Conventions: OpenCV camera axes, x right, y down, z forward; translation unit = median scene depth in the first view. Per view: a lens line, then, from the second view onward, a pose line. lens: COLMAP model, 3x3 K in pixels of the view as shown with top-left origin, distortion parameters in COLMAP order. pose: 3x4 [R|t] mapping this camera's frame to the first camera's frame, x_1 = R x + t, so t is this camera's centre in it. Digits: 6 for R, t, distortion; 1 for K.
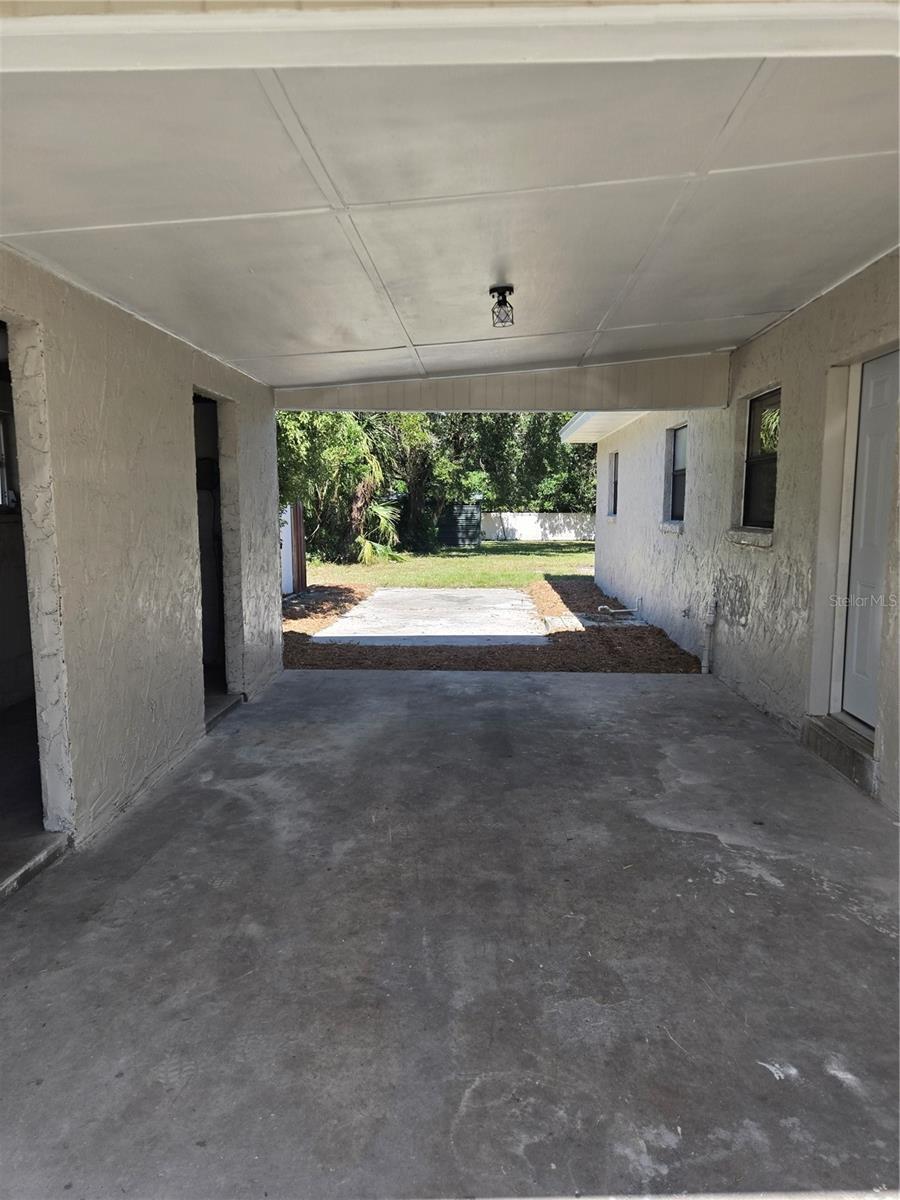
lens RADIAL K [[799.4, 0, 458.2], [0, 799.4, 605.9], [0, 0, 1]] dist [0.007524, 0.000144]
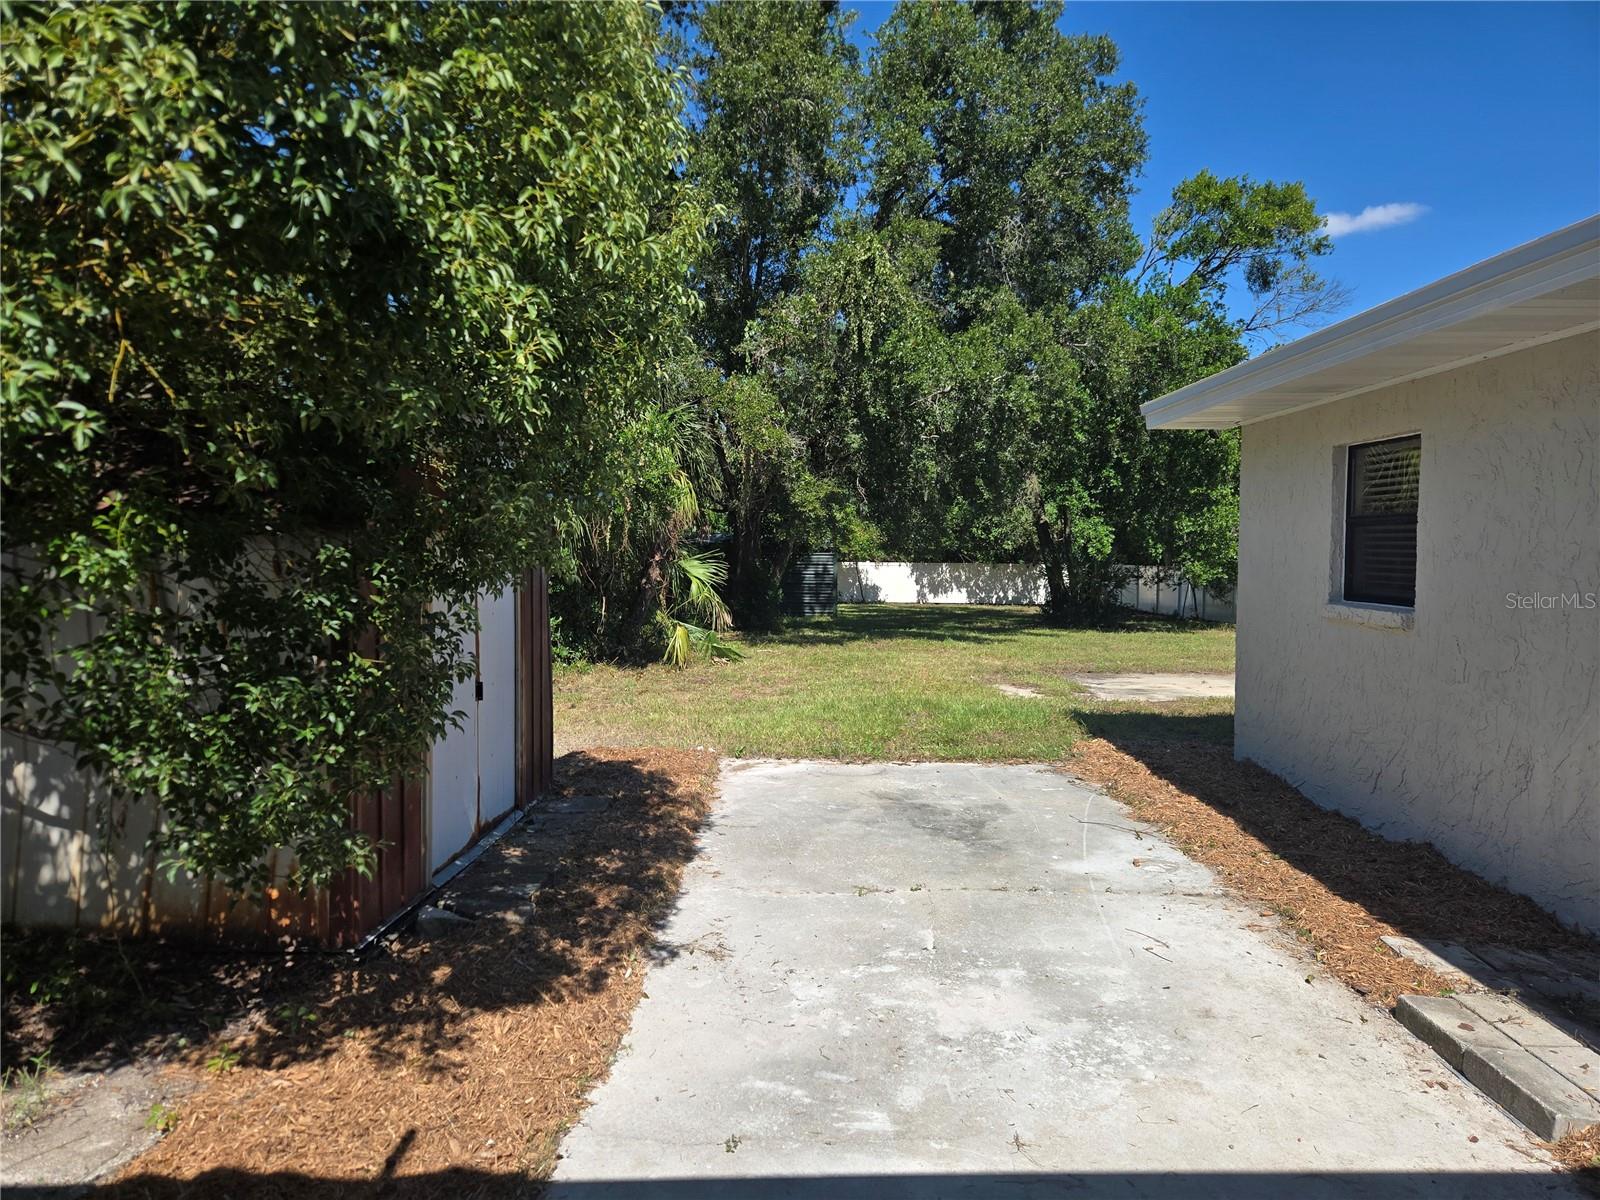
lens RADIAL K [[1065.9, 0, 793.9], [0, 1065.9, 588.8], [0, 0, 1]] dist [0.007524, 0.000144]
pose [[0.999763, 0.003682, 0.021459, -0.042018], [-0.001812, 0.996249, -0.086508, -0.036162], [-0.021697, 0.086449, 0.996020, 0.236949]]
